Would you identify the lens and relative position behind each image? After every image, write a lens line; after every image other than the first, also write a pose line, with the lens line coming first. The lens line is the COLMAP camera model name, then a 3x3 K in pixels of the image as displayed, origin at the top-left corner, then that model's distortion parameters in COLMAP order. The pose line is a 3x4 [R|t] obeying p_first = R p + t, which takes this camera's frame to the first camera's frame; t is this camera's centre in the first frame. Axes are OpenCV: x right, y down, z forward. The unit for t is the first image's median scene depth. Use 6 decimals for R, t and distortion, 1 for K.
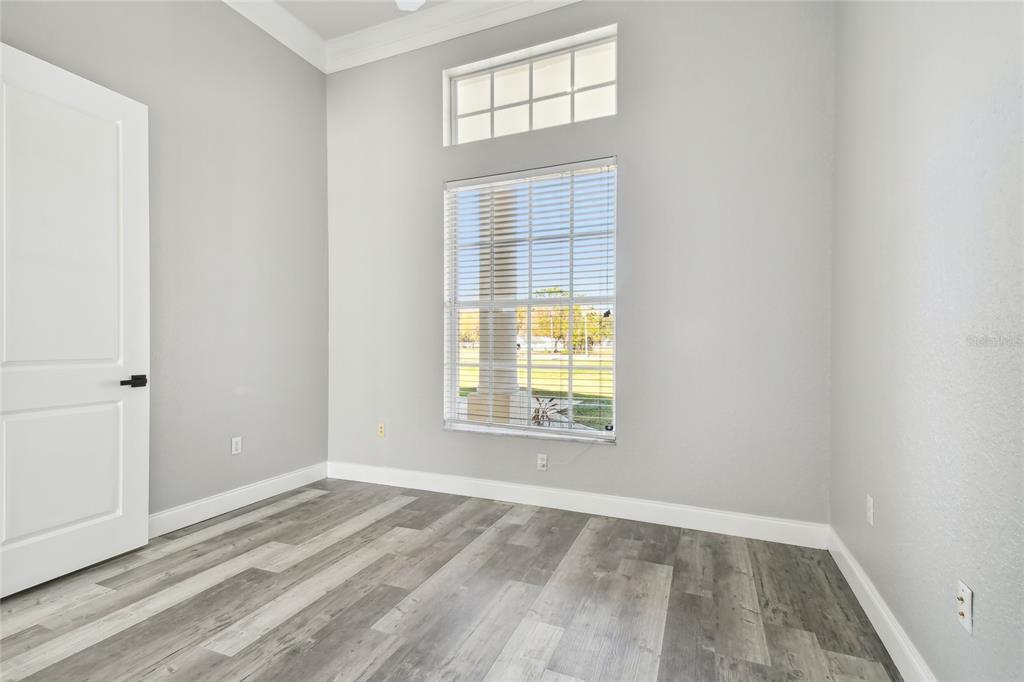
lens RADIAL K [[467.0, 0, 516.3], [0, 467.0, 344.6], [0, 0, 1]] dist [0.056826, -0.026844]
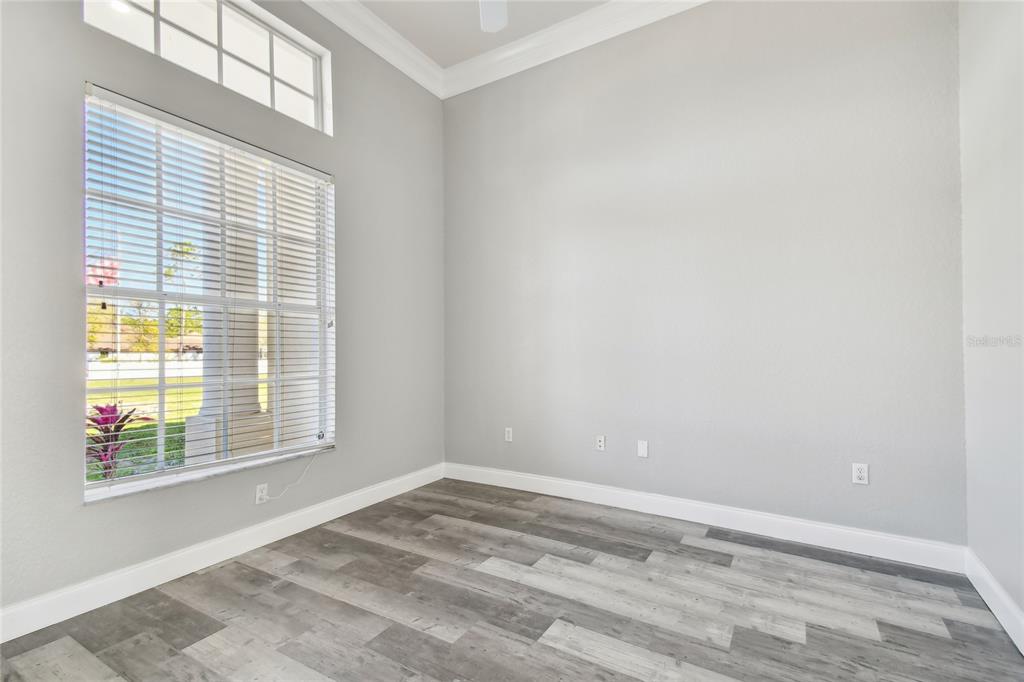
lens RADIAL K [[467.0, 0, 516.3], [0, 467.0, 344.6], [0, 0, 1]] dist [0.056826, -0.026844]
pose [[0.145721, 0.007770, 0.989295, -0.885320], [0.008641, 0.999921, -0.009126, -0.009164], [-0.989288, 0.009878, 0.145643, 0.502905]]
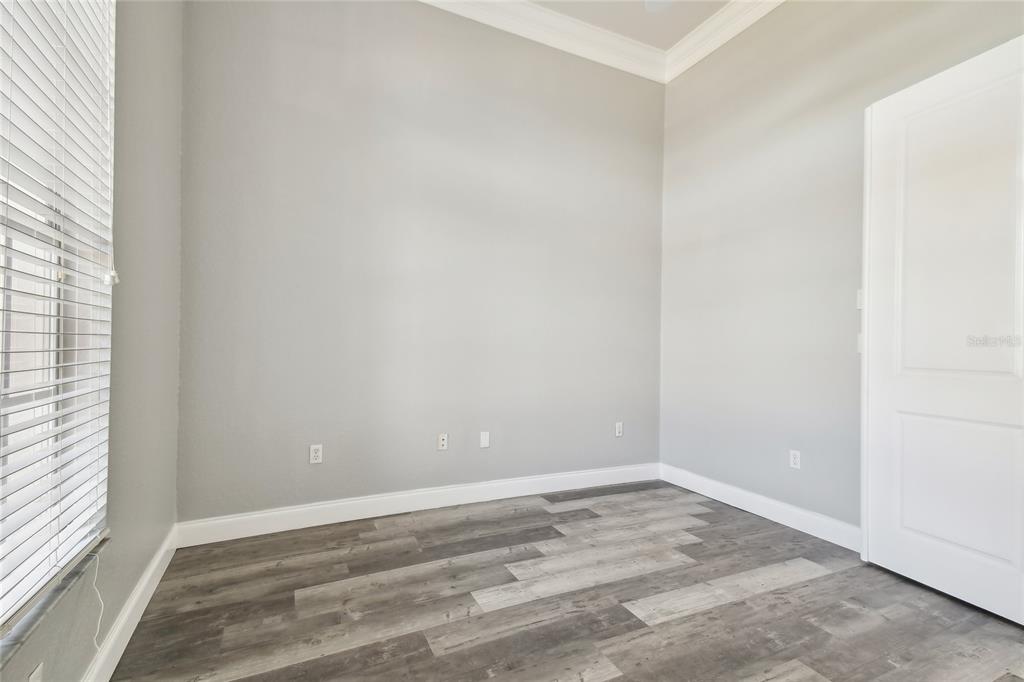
lens RADIAL K [[467.0, 0, 516.3], [0, 467.0, 344.6], [0, 0, 1]] dist [0.056826, -0.026844]
pose [[-0.746637, -0.009683, 0.665161, -0.511811], [-0.013159, 0.999913, -0.000215, -0.000269], [-0.665102, -0.008914, -0.746700, 1.244587]]
